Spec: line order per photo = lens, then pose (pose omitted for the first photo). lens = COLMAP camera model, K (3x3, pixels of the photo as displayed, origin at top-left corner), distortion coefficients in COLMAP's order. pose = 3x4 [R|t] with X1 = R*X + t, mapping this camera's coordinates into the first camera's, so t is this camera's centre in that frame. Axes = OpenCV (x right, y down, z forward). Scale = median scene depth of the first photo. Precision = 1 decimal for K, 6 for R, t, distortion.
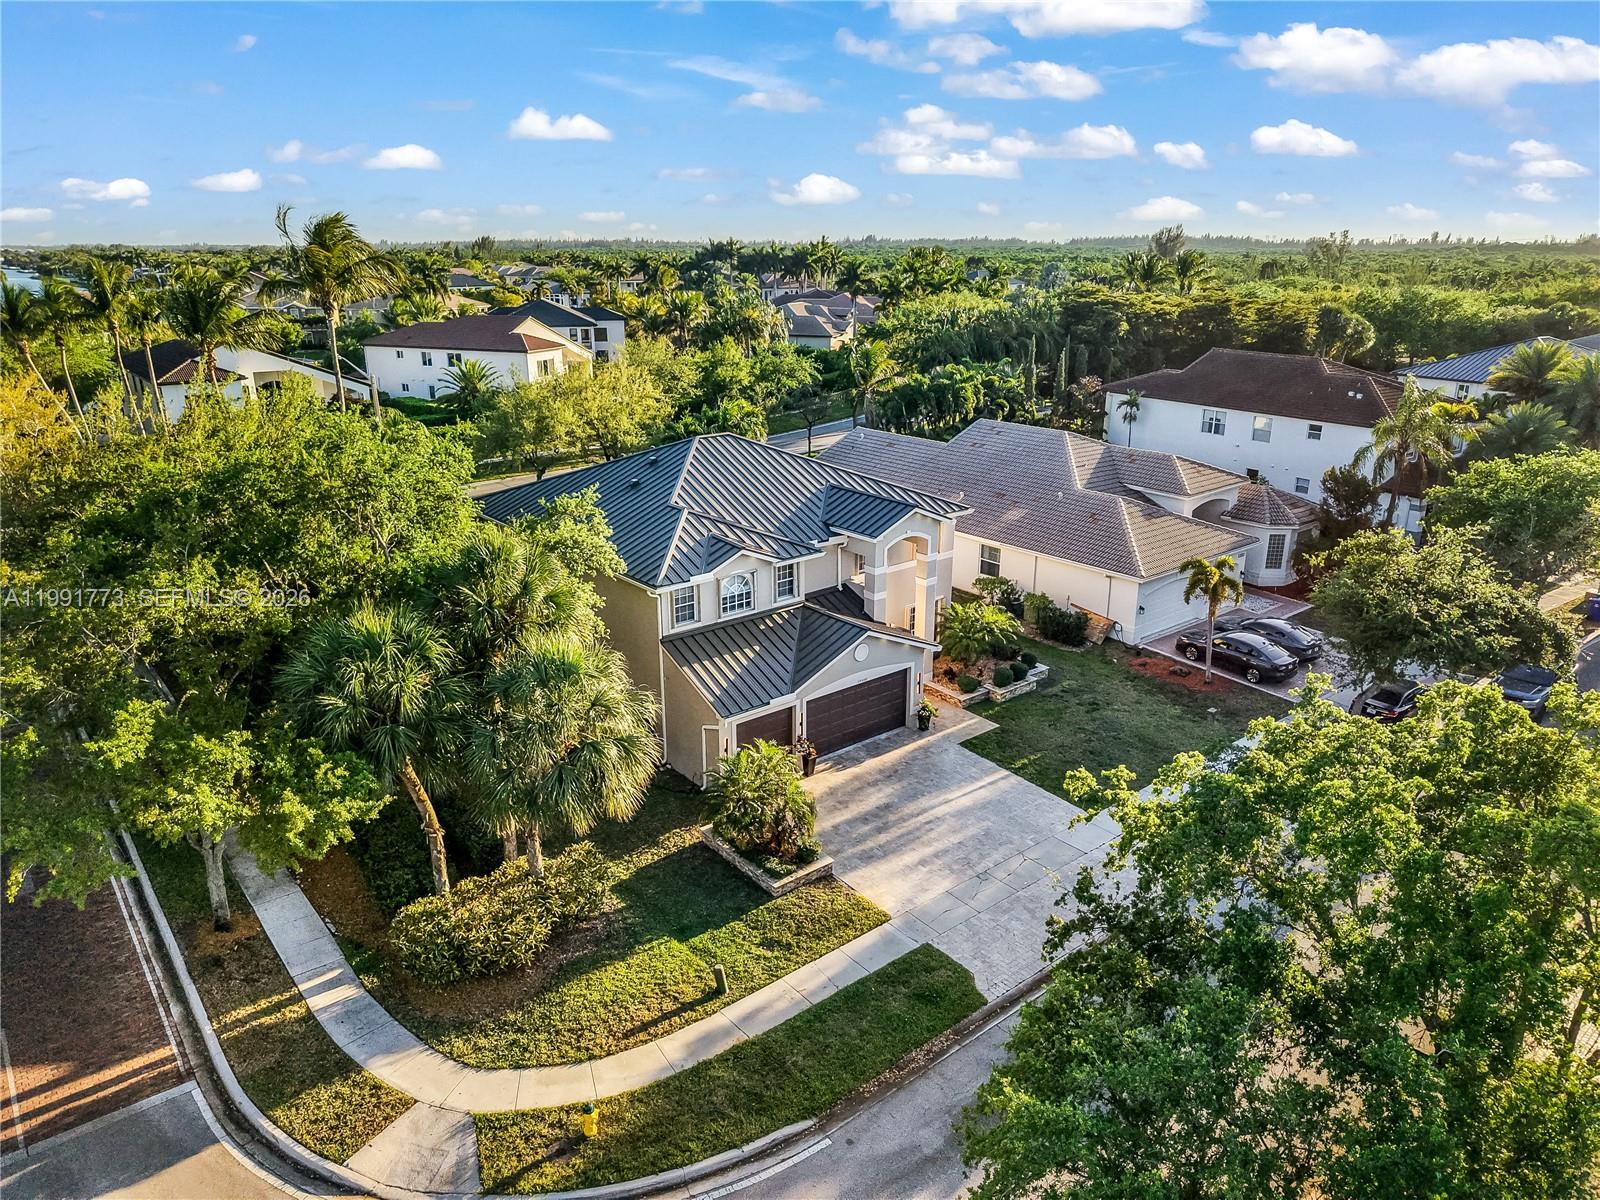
lens RADIAL K [[1066.3, 0, 805.0], [0, 1066.3, 549.4], [0, 0, 1]] dist [0.004322, -0.000605]
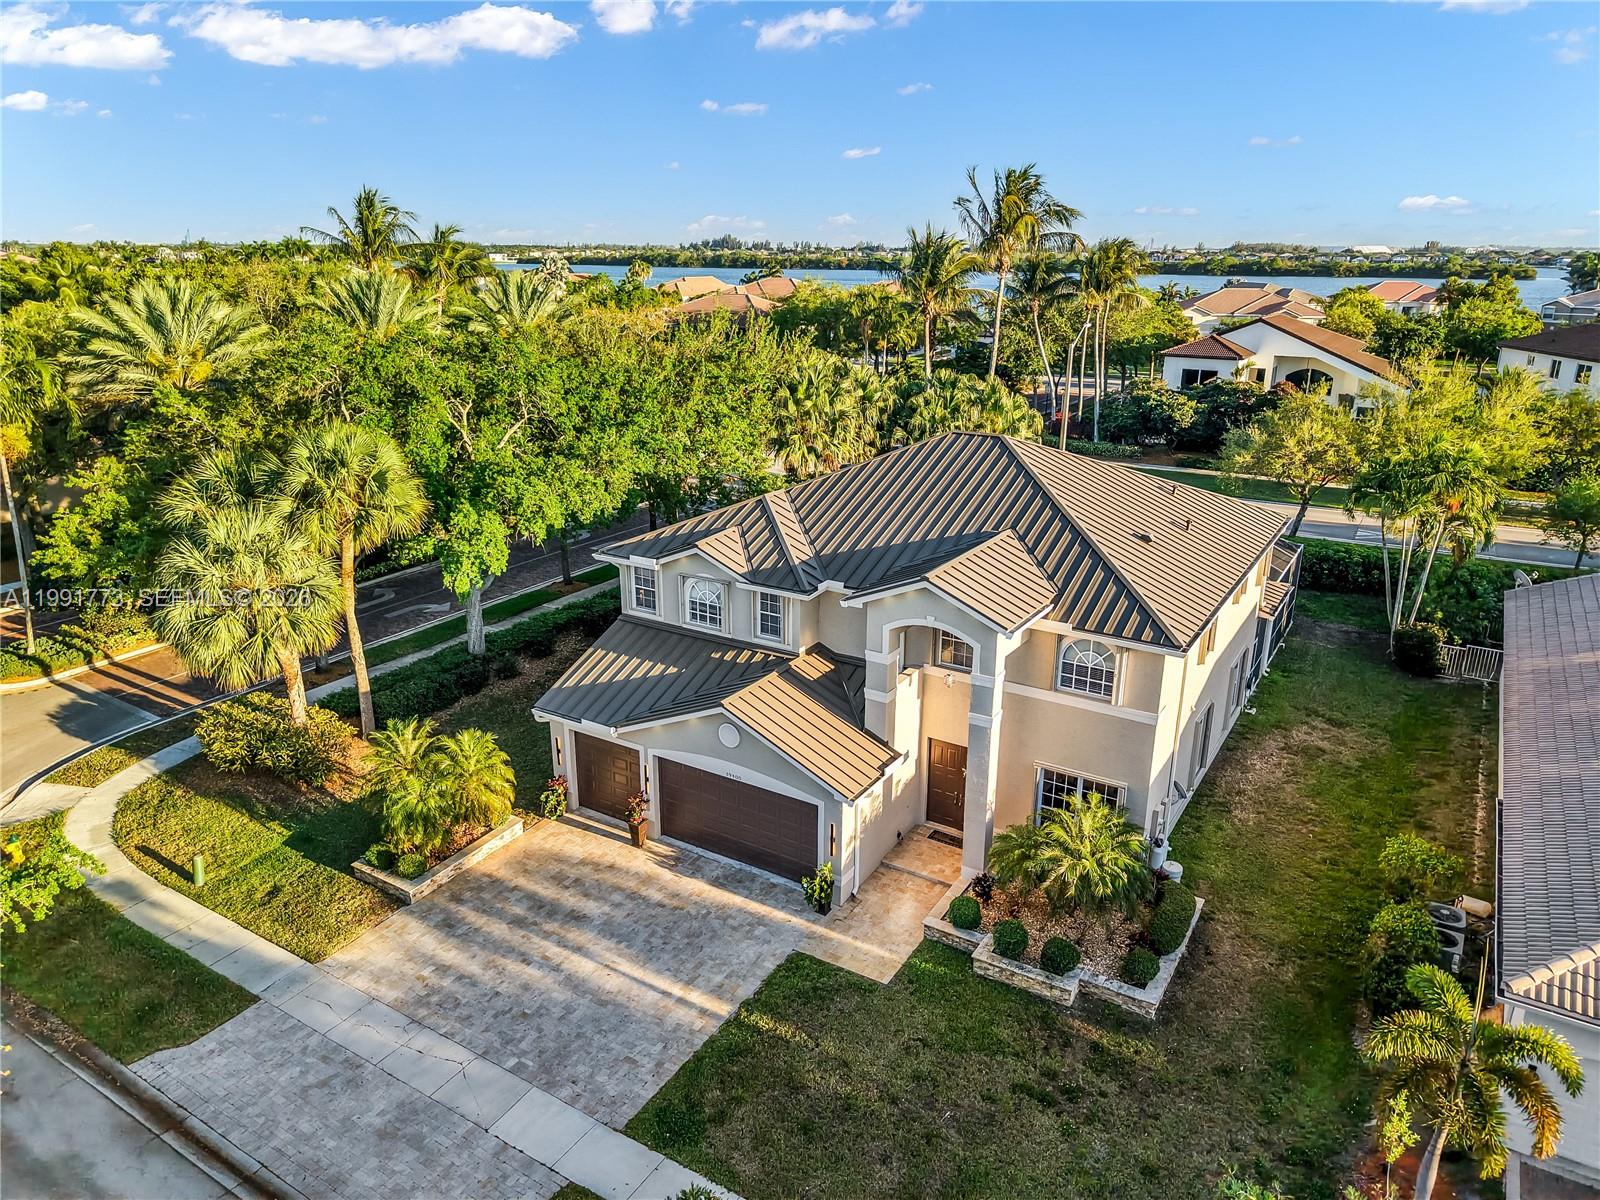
lens RADIAL K [[1072.5, 0, 800.0], [0, 1072.5, 600.0], [0, 0, 1]] dist [0.002485, 0.001337]
pose [[0.324692, 0.294847, -0.898688, 0.687474], [-0.261346, 0.941143, 0.214353, -0.151952], [0.908996, 0.165270, 0.382639, 0.783266]]
